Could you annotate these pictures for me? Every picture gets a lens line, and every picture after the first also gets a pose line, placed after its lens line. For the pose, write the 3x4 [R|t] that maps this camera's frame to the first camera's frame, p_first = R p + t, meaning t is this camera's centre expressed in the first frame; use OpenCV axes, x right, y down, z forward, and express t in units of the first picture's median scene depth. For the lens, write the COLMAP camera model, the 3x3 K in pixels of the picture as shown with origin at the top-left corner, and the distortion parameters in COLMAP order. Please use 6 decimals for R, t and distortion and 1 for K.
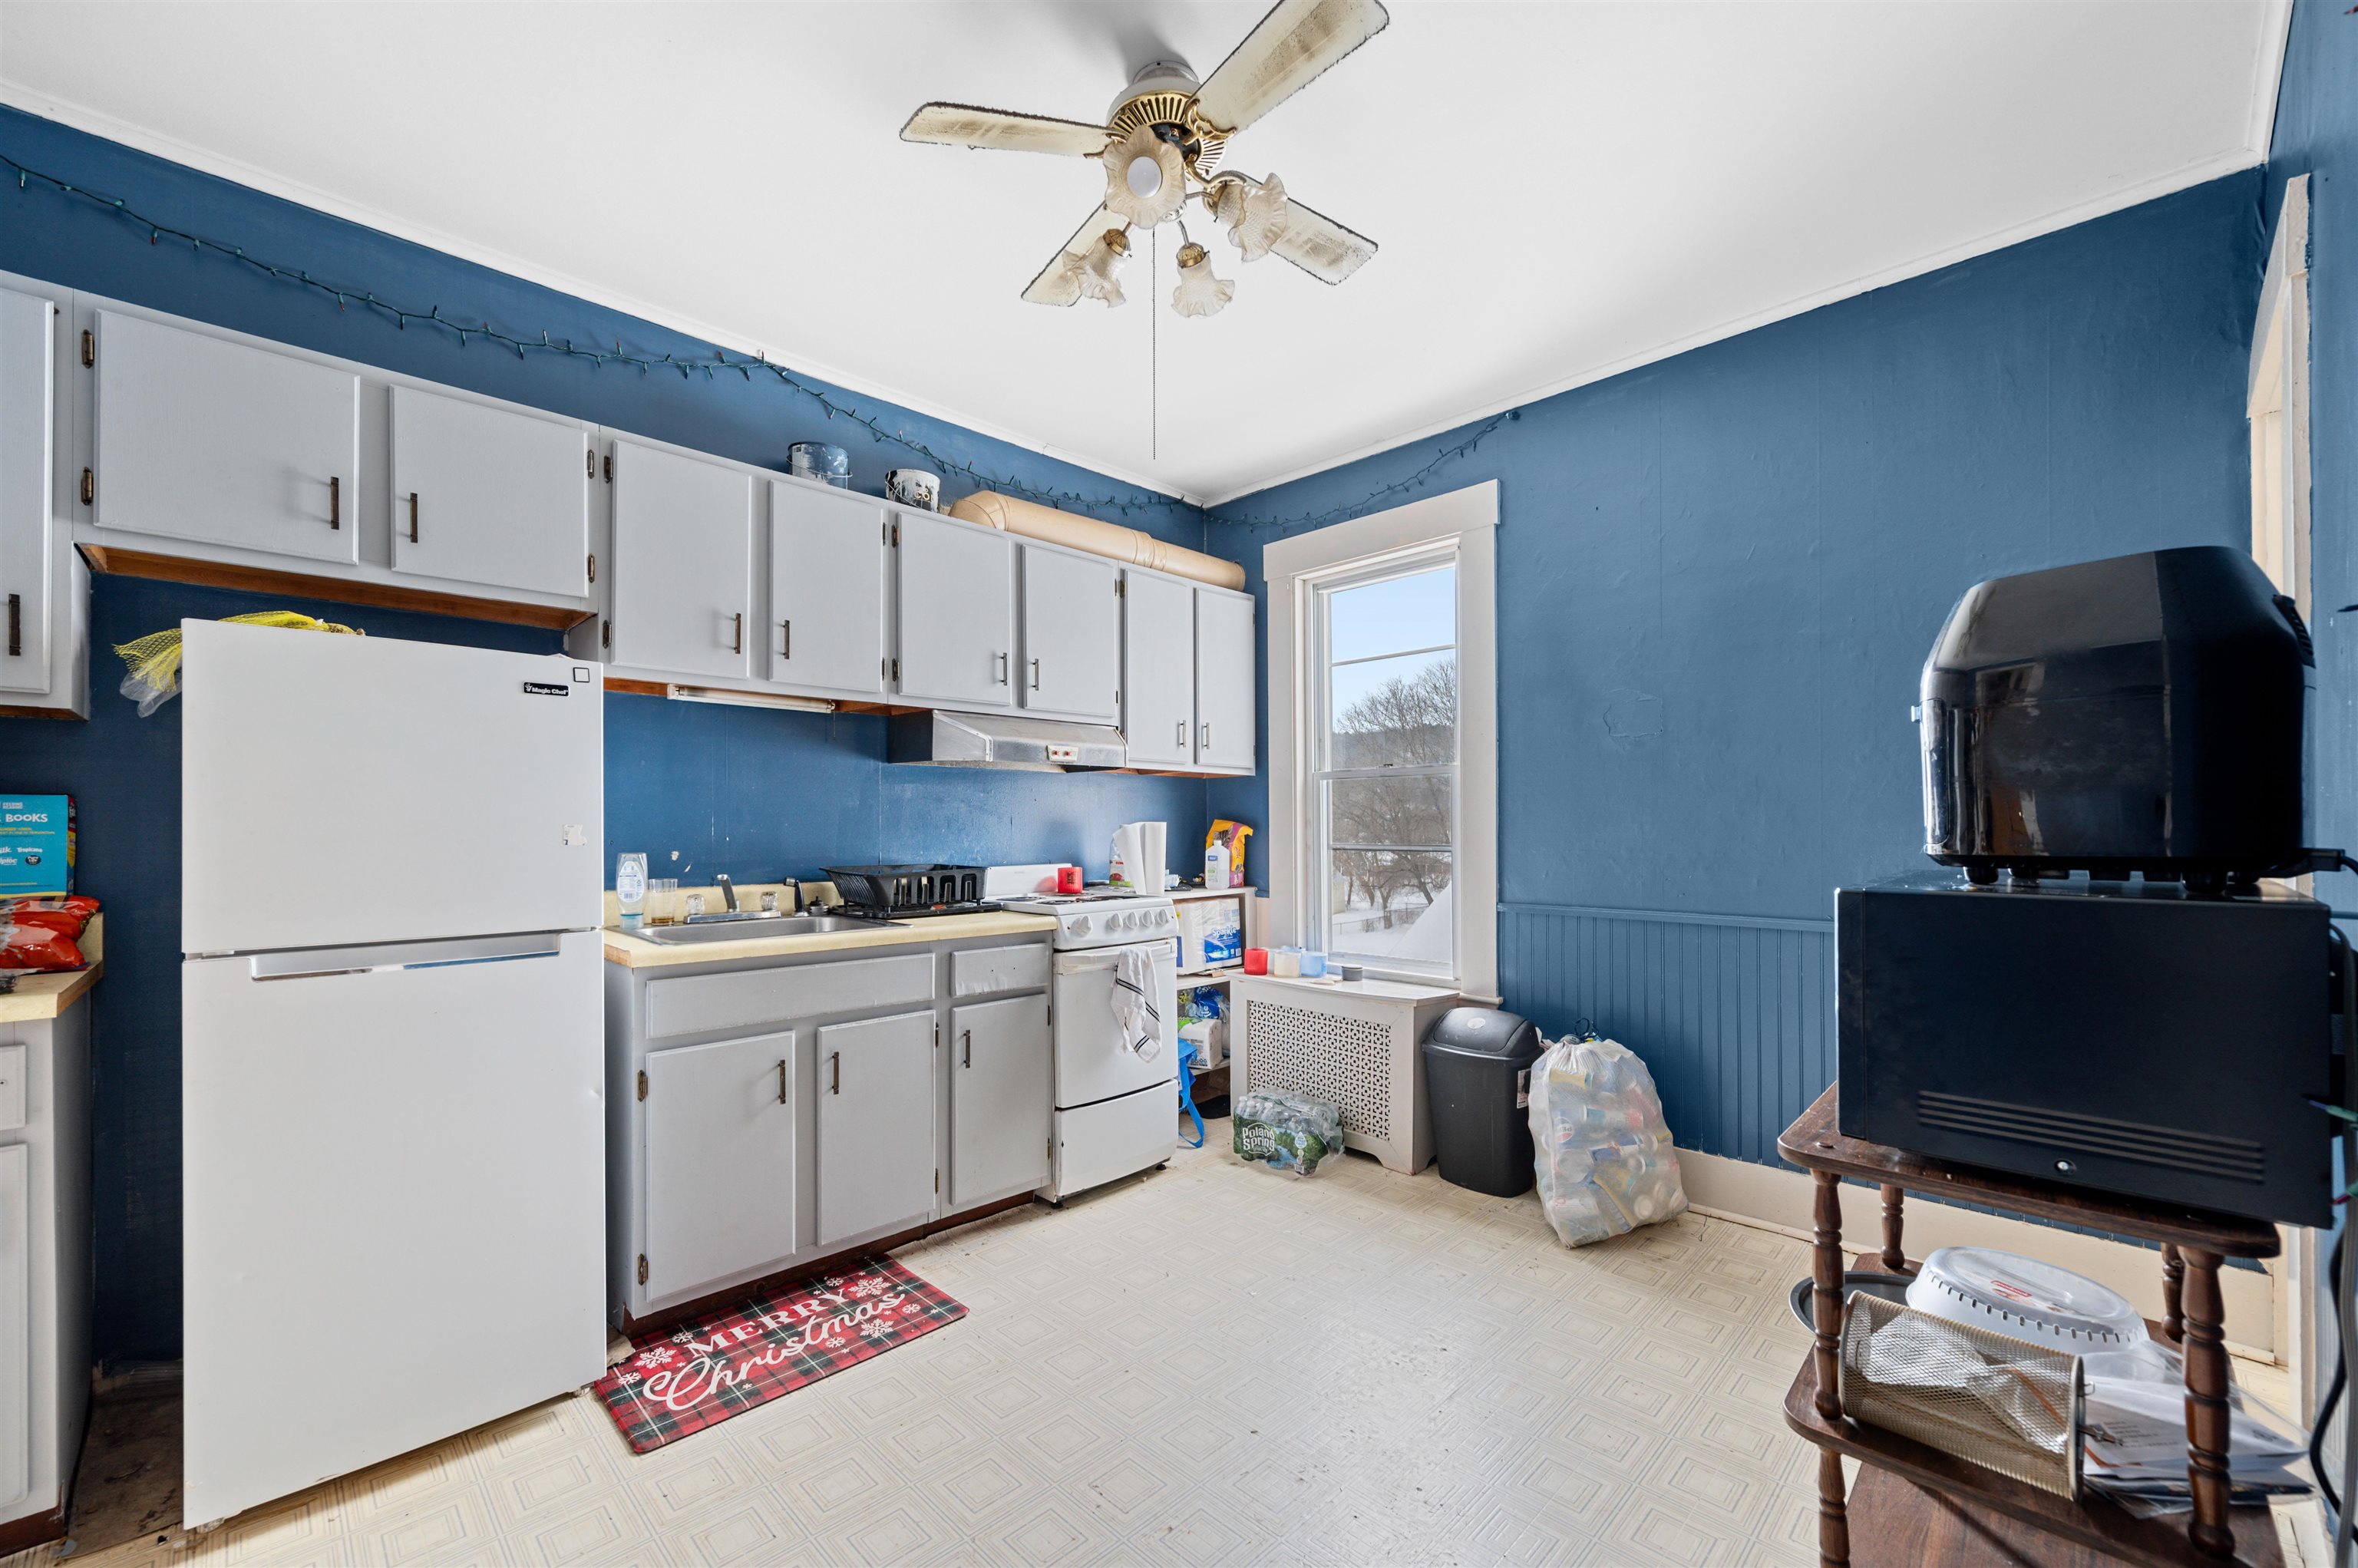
lens RADIAL K [[952.6, 0, 1137.2], [0, 952.6, 839.6], [0, 0, 1]] dist [-0.000829, 0.000020]
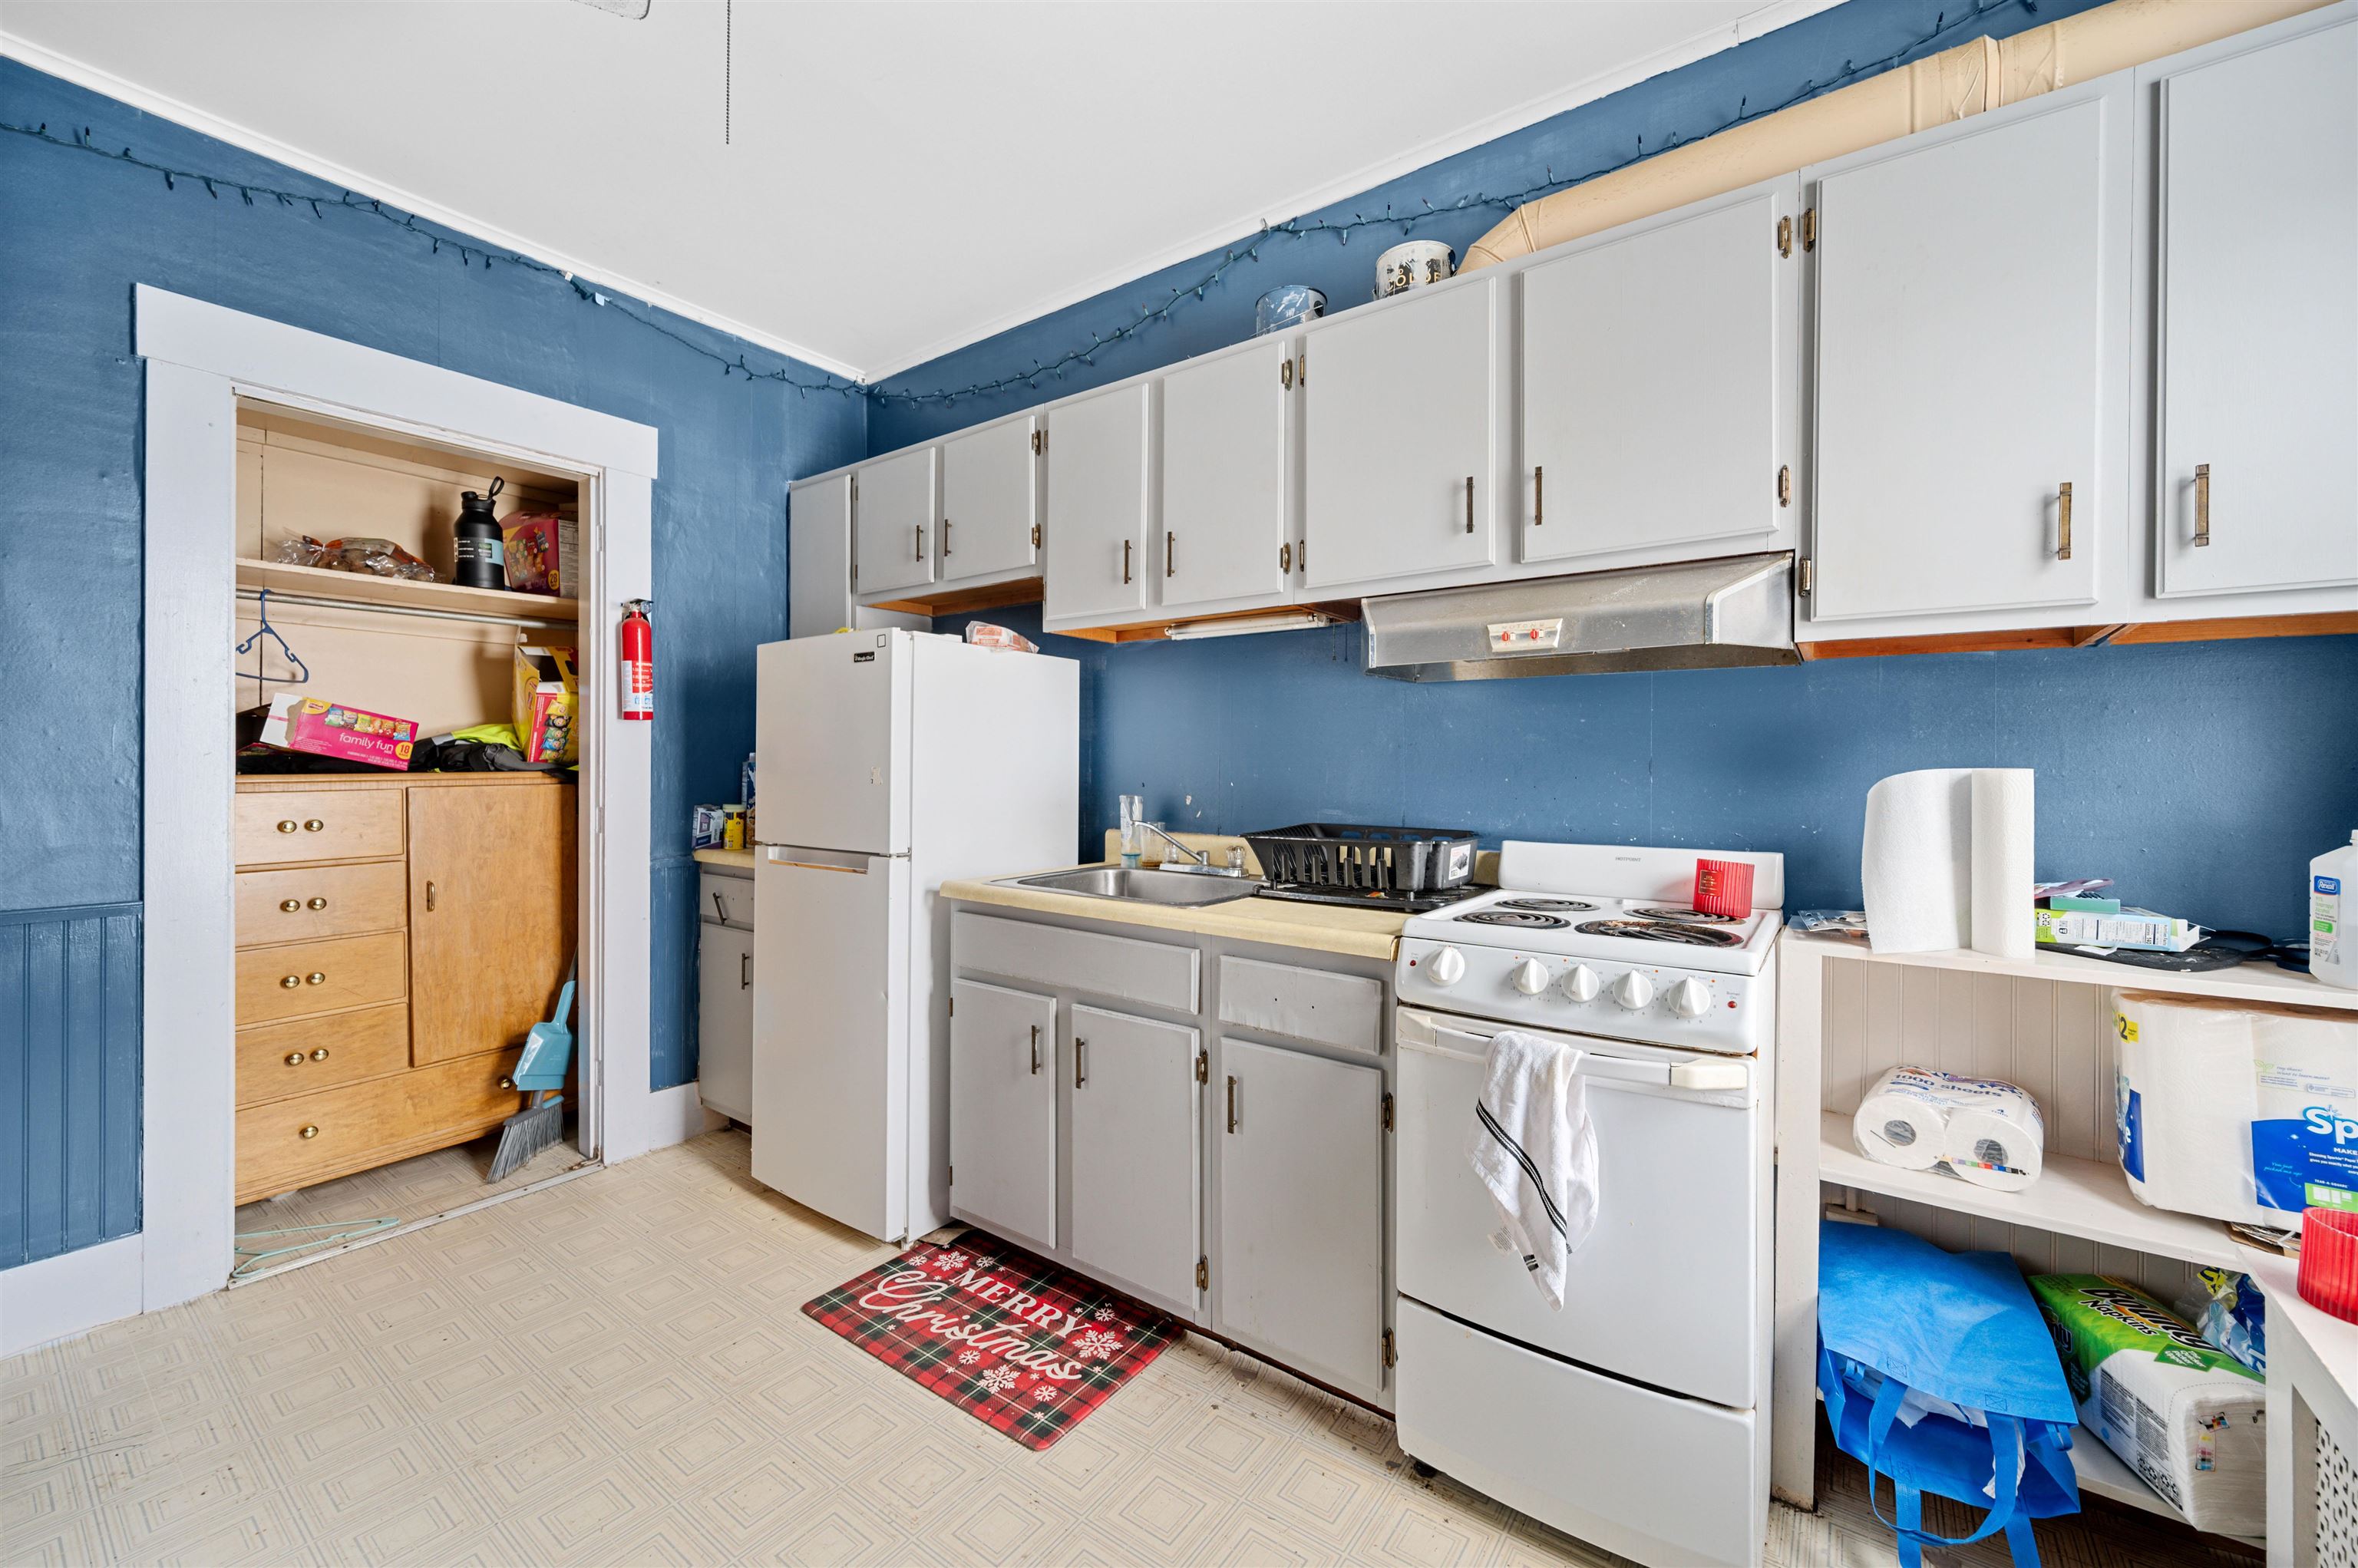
lens RADIAL K [[925.6, 0, 1180.3], [0, 925.6, 776.5], [0, 0, 1]] dist [-0.001824, -0.000201]
pose [[0.182991, 0.012138, -0.983040, 0.493740], [-0.021097, 0.999742, 0.008417, -0.016872], [0.982888, 0.019199, 0.183200, 0.918852]]
